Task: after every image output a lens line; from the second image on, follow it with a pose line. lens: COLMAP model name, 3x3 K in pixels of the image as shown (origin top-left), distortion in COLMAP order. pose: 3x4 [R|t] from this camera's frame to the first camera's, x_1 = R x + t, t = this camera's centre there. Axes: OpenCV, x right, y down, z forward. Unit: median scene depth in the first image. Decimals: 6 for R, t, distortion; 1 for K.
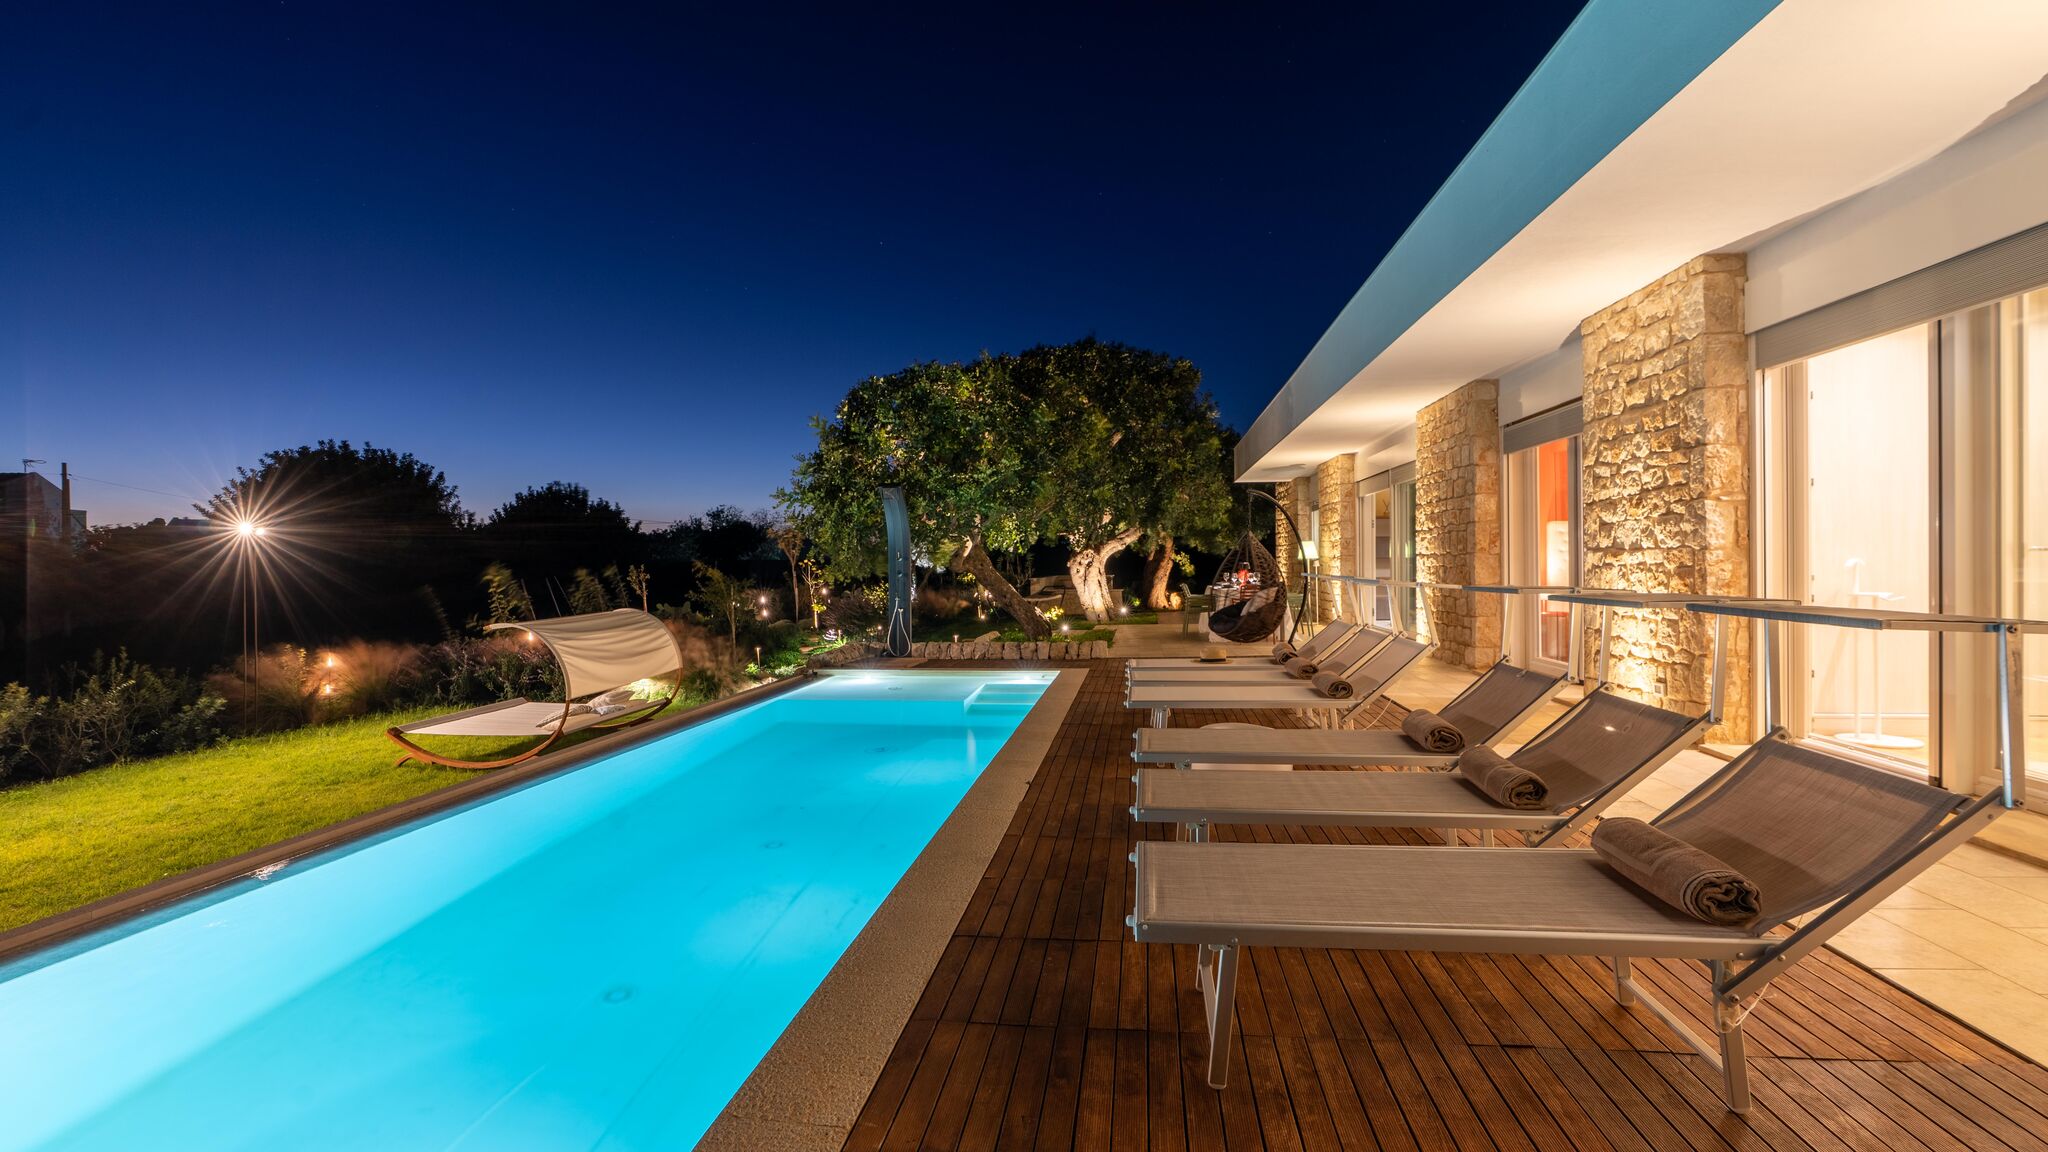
lens RADIAL K [[910.3, 0, 1009.1], [0, 910.3, 575.1], [0, 0, 1]] dist [-0.003147, -0.000109]
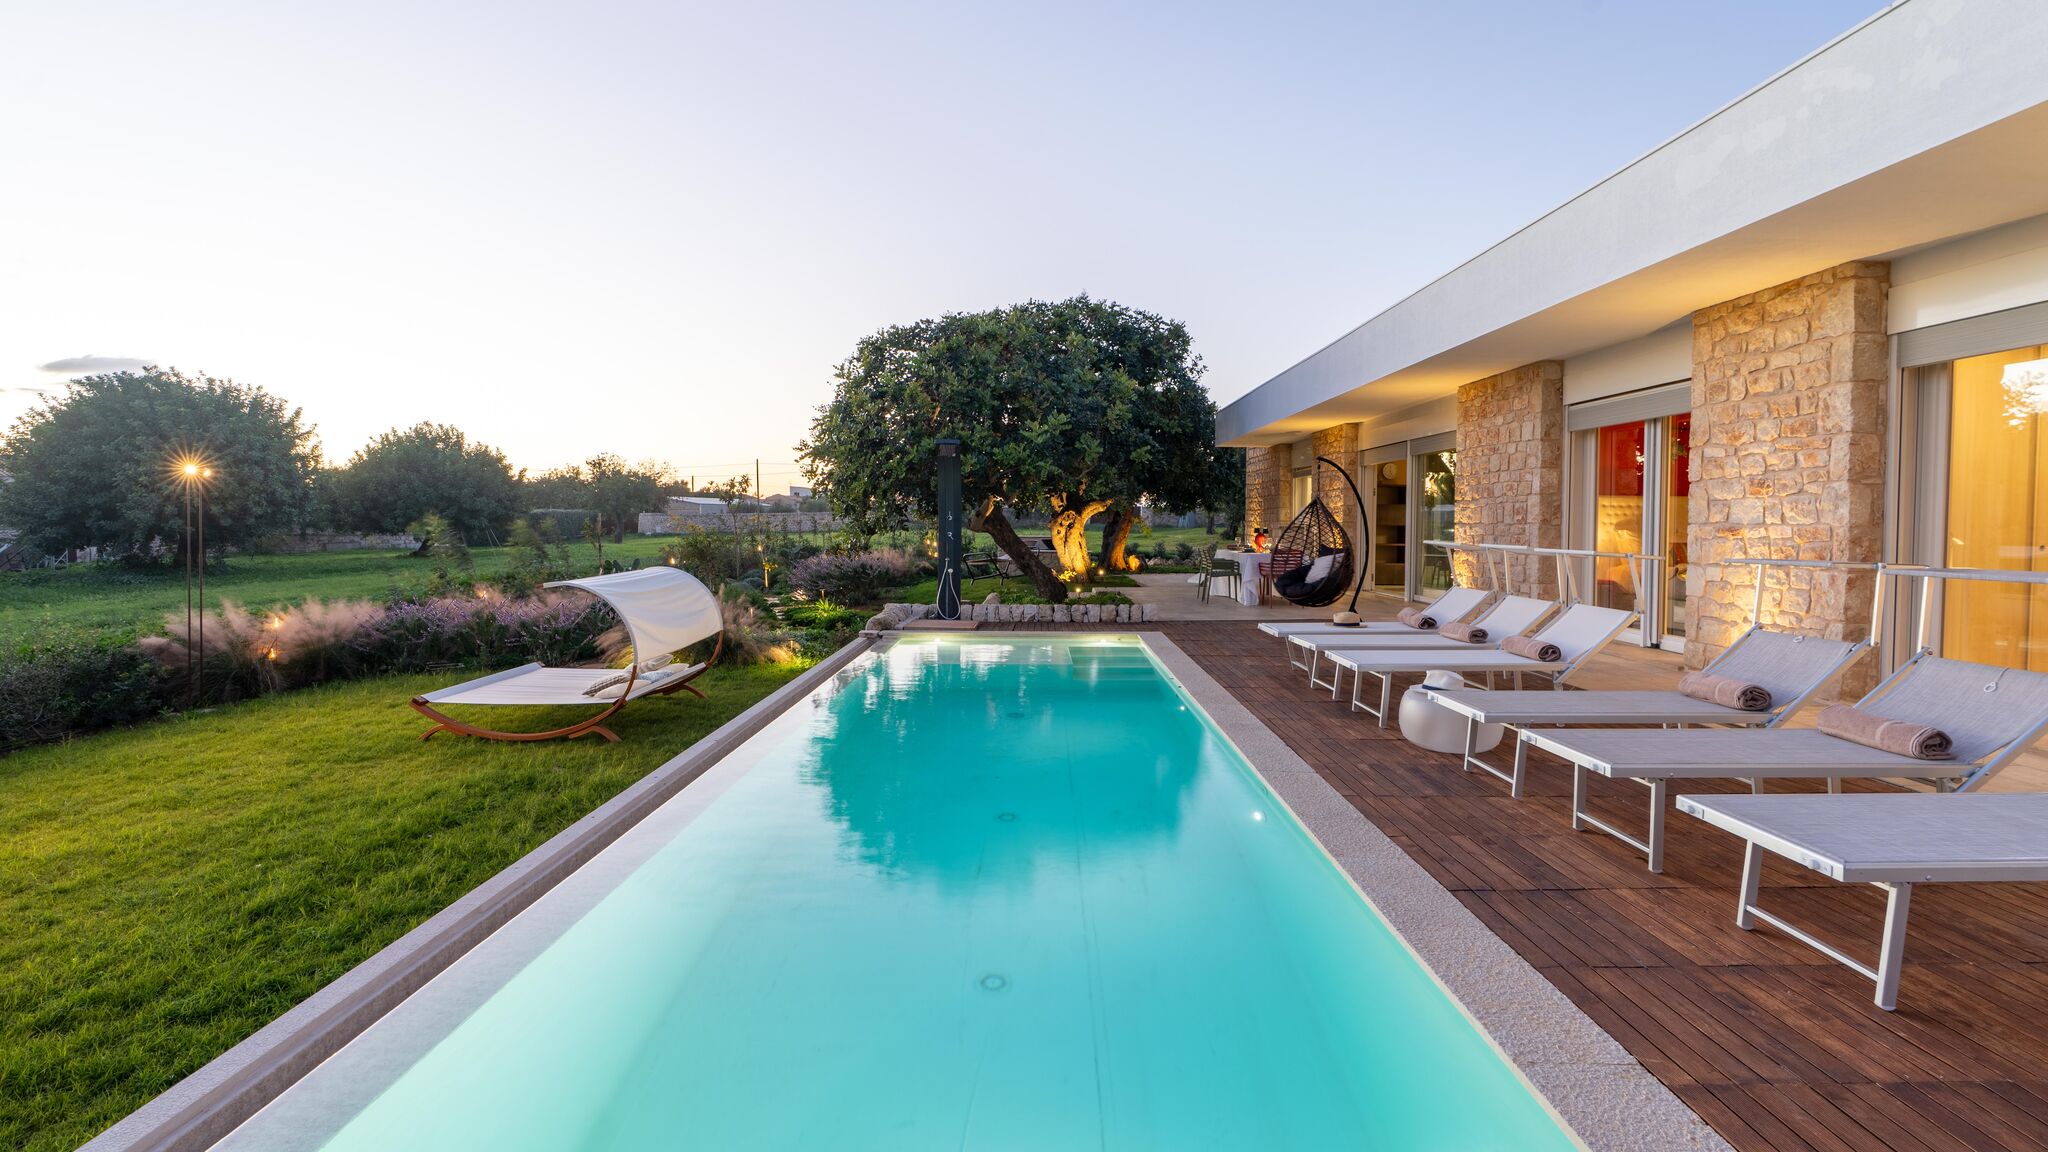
lens RADIAL K [[932.3, 0, 1024.8], [0, 932.3, 550.8], [0, 0, 1]] dist [-0.001711, -0.000552]
pose [[0.990367, 0.013233, 0.137834, -0.227508], [-0.015680, 0.999738, 0.016682, -0.001211], [-0.137577, -0.018683, 0.990315, 0.004641]]
